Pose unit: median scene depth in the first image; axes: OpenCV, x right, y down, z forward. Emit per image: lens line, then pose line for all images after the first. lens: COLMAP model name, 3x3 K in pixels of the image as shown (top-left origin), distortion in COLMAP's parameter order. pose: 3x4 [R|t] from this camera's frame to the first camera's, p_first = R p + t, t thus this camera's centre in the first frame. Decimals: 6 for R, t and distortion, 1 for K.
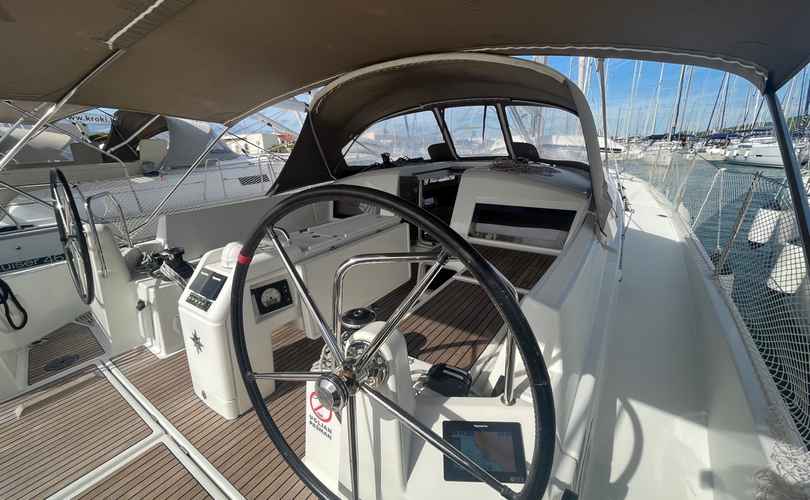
lens RADIAL K [[326.0, 0, 407.9], [0, 326.0, 253.5], [0, 0, 1]] dist [-0.002195, -0.000888]
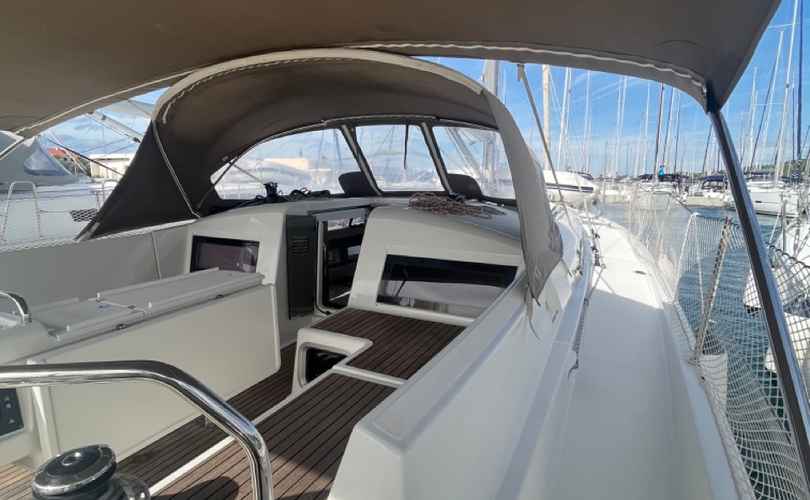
lens RADIAL K [[431.9, 0, 412.3], [0, 431.9, 253.0], [0, 0, 1]] dist [-0.001150, 0.001186]
pose [[0.991423, 0.009380, 0.130358, 0.124772], [0.010206, 0.988819, -0.148771, -0.016610], [-0.130296, 0.148825, 0.980242, 0.072819]]
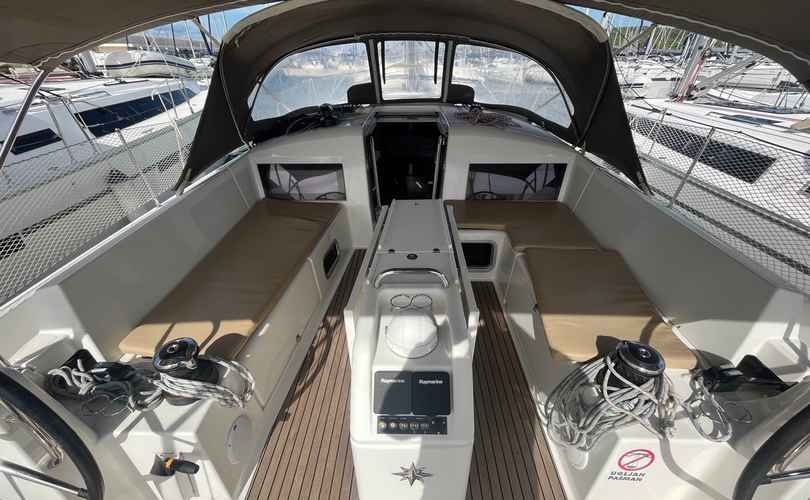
lens RADIAL K [[326.0, 0, 403.5], [0, 326.0, 252.2], [0, 0, 1]] dist [-0.002195, -0.000888]
pose [[0.841811, -0.266621, 0.469326, -0.393989], [0.158135, 0.953158, 0.257842, -0.158559], [-0.516088, -0.142837, 0.844542, 0.233416]]
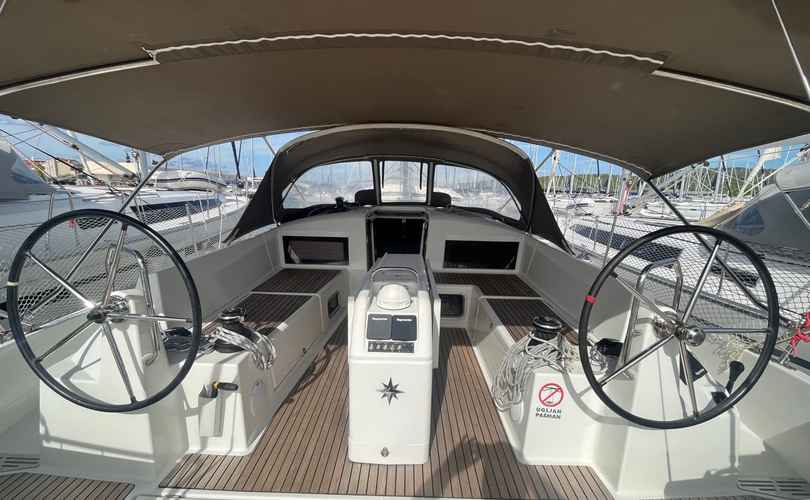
lens RADIAL K [[326.0, 0, 404.9], [0, 326.0, 253.4], [0, 0, 1]] dist [-0.002195, -0.000888]
pose [[0.835235, -0.063977, 0.546159, -0.511122], [0.130594, 0.987871, -0.083997, -0.019312], [-0.534161, 0.141482, 0.833460, 0.054350]]
